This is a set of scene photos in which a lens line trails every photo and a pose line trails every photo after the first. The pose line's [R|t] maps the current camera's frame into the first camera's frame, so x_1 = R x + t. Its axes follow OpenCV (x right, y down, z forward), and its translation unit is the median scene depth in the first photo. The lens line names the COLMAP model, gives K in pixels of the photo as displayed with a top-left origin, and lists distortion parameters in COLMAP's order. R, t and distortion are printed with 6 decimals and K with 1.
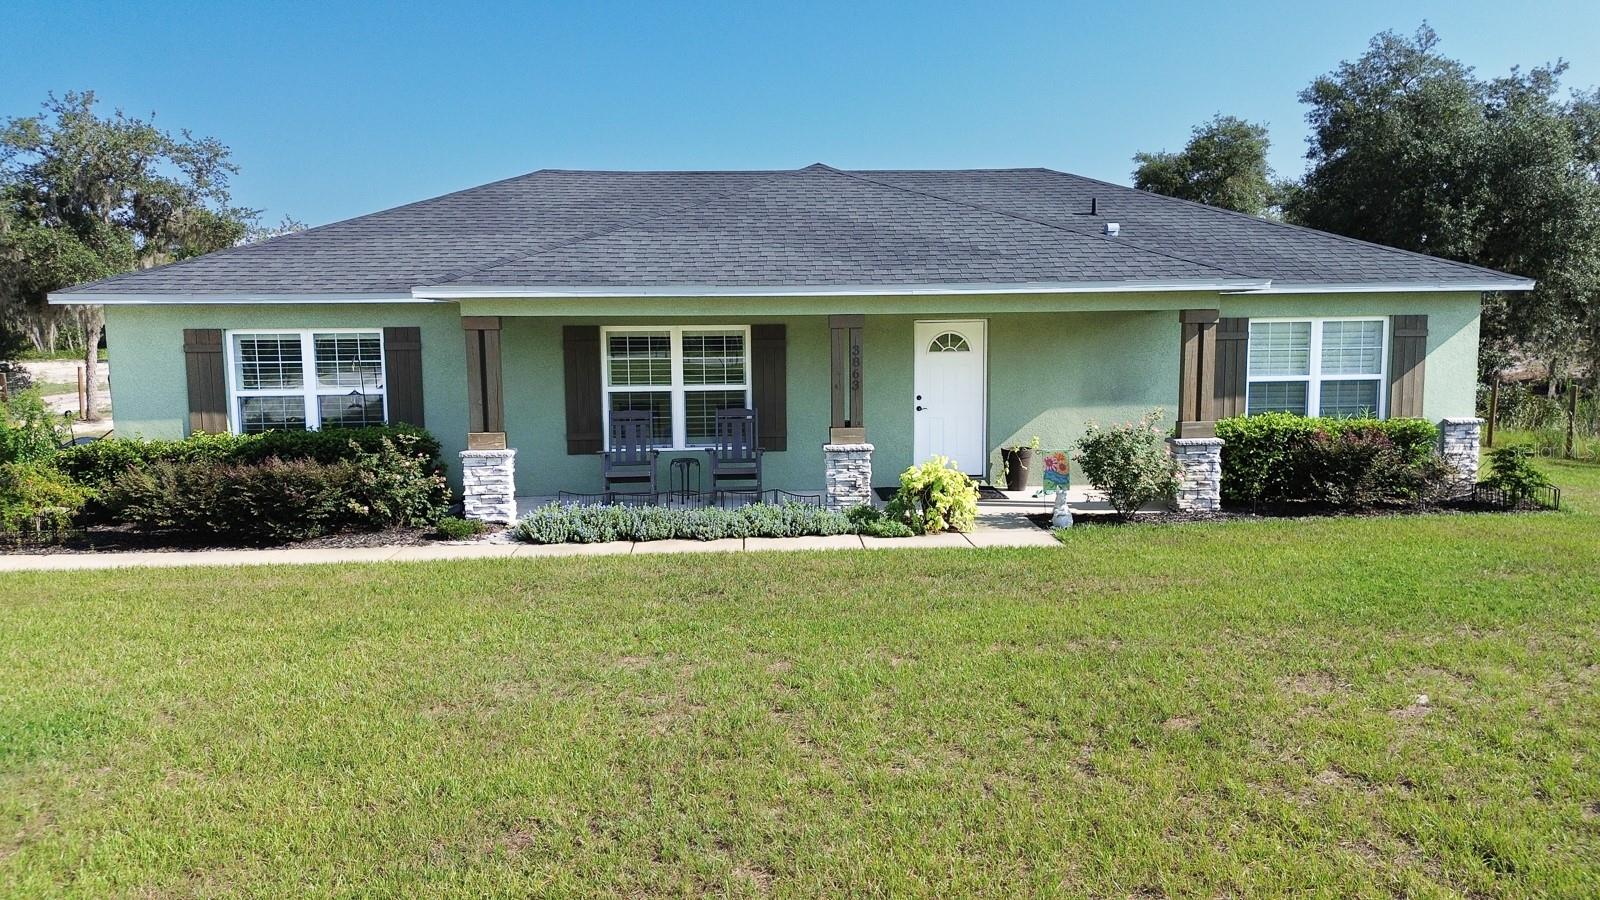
lens RADIAL K [[1155.6, 0, 800.0], [0, 1155.6, 450.0], [0, 0, 1]] dist [0.078344, -0.077014]
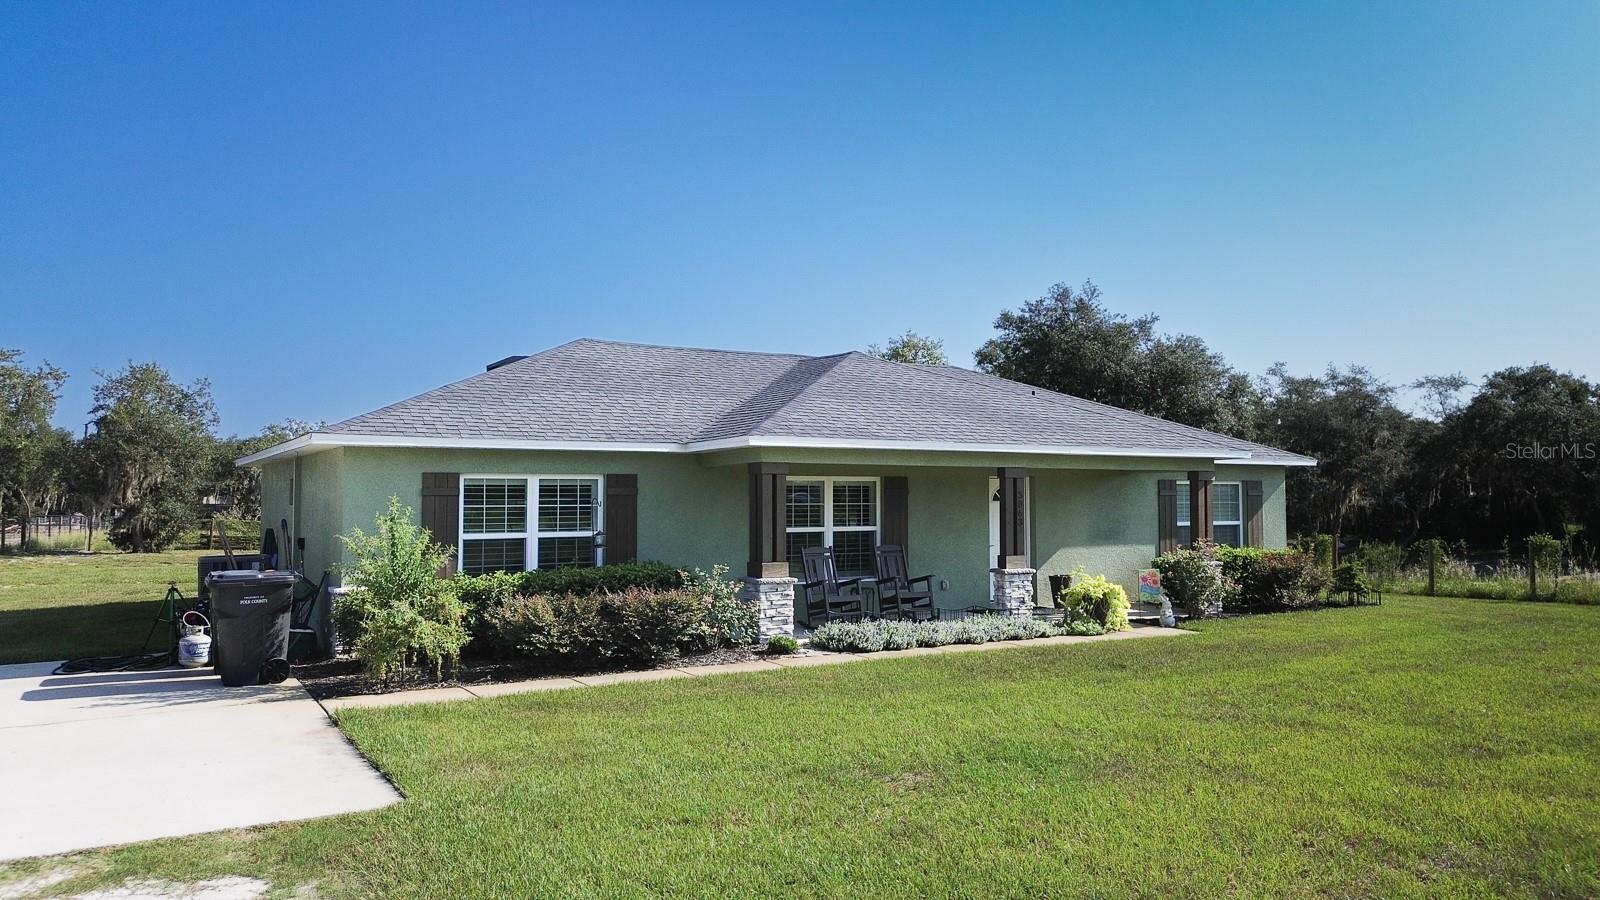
lens RADIAL K [[1155.6, 0, 800.0], [0, 1155.6, 450.0], [0, 0, 1]] dist [0.078344, -0.077014]
pose [[0.888462, 0.028972, 0.458036, -0.749745], [0.044736, 0.987786, -0.149254, 0.045441], [-0.456765, 0.153097, 0.876314, -0.033863]]
